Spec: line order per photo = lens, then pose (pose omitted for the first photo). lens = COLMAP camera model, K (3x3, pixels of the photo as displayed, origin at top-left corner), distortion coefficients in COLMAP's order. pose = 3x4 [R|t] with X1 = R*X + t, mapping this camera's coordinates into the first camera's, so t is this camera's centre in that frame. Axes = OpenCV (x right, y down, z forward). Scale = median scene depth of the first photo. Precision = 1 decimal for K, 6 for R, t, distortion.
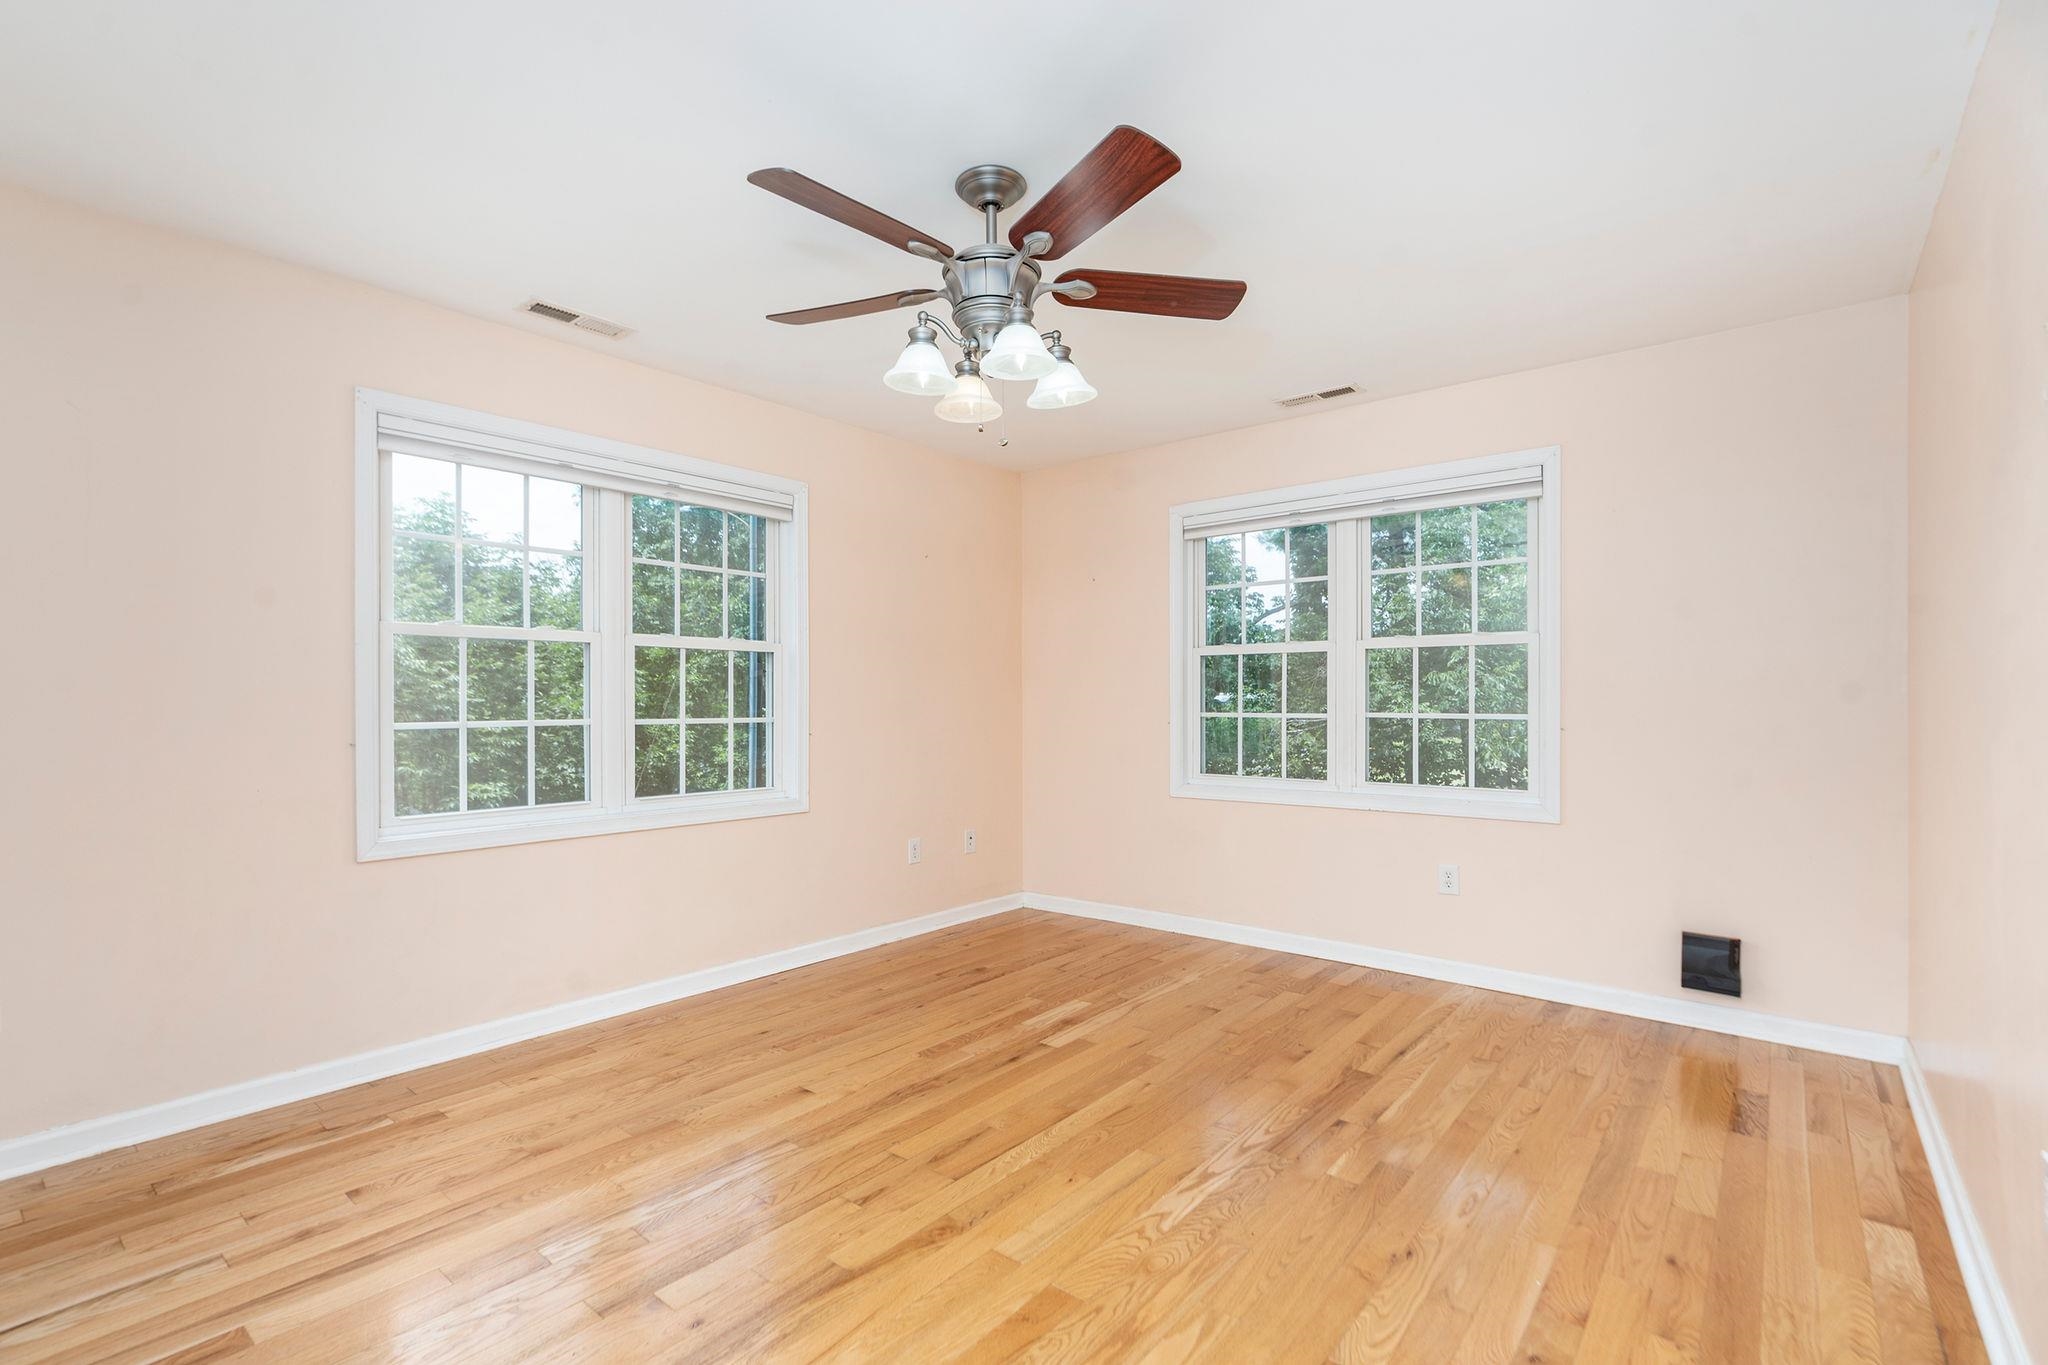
lens RADIAL K [[943.5, 0, 1021.2], [0, 943.5, 691.6], [0, 0, 1]] dist [-0.000266, 0.000527]
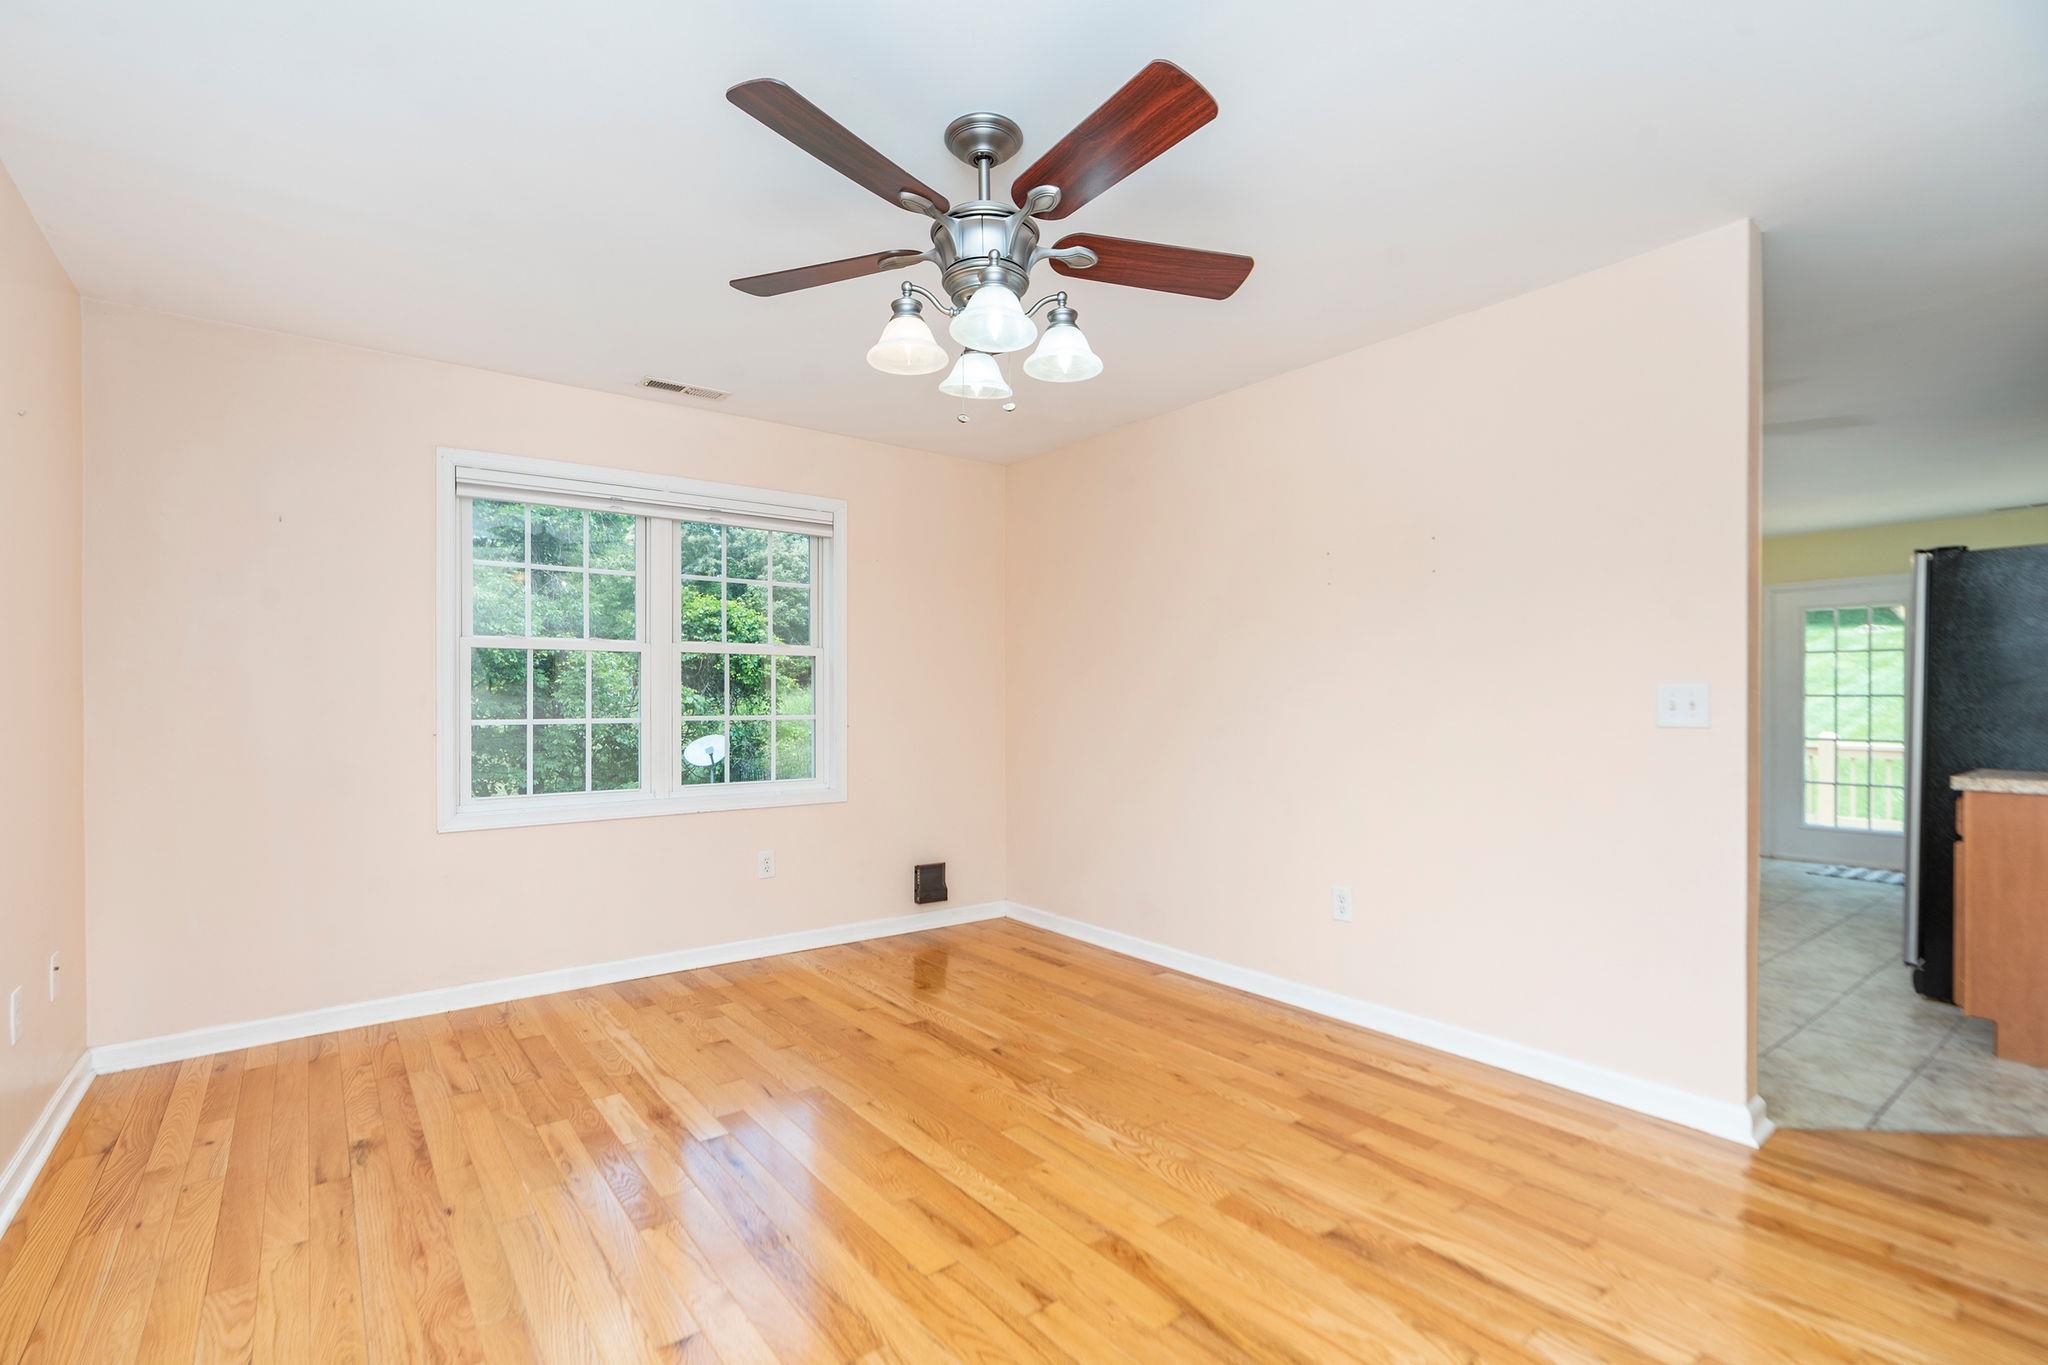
lens RADIAL K [[943.5, 0, 988.4], [0, 943.5, 696.0], [0, 0, 1]] dist [-0.000266, 0.000527]
pose [[0.237422, 0.006322, 0.971386, -0.667307], [-0.006127, 0.999969, -0.005010, 0.005128], [-0.971387, -0.004762, 0.237453, 0.568994]]
